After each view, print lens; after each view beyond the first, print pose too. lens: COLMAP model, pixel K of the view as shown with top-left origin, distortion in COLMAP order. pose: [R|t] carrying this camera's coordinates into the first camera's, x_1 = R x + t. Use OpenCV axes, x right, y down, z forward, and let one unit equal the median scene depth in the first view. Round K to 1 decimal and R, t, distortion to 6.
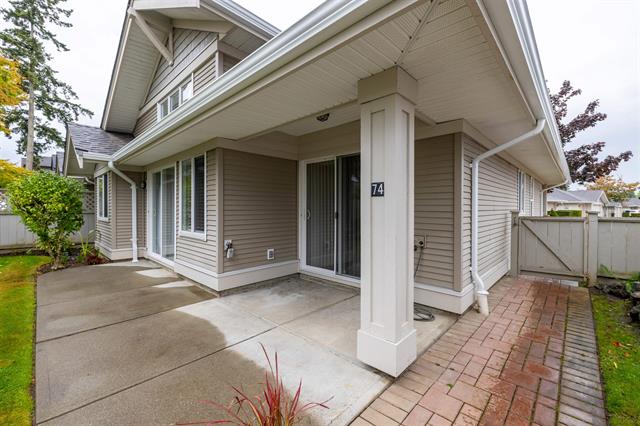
lens RADIAL K [[278.5, 0, 326.9], [0, 278.5, 209.4], [0, 0, 1]] dist [-0.002751, -0.000195]
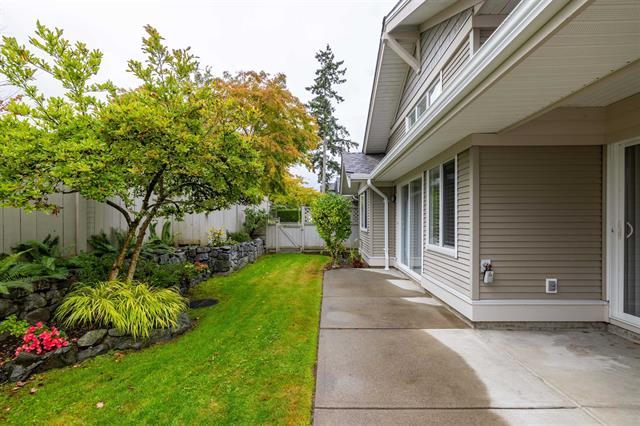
lens RADIAL K [[278.5, 0, 324.2], [0, 278.5, 223.3], [0, 0, 1]] dist [-0.002751, -0.000195]
pose [[0.678874, 0.005464, -0.734234, -0.073947], [-0.000573, 0.999976, 0.006912, -0.000372], [0.734254, -0.004272, 0.678861, 0.103627]]
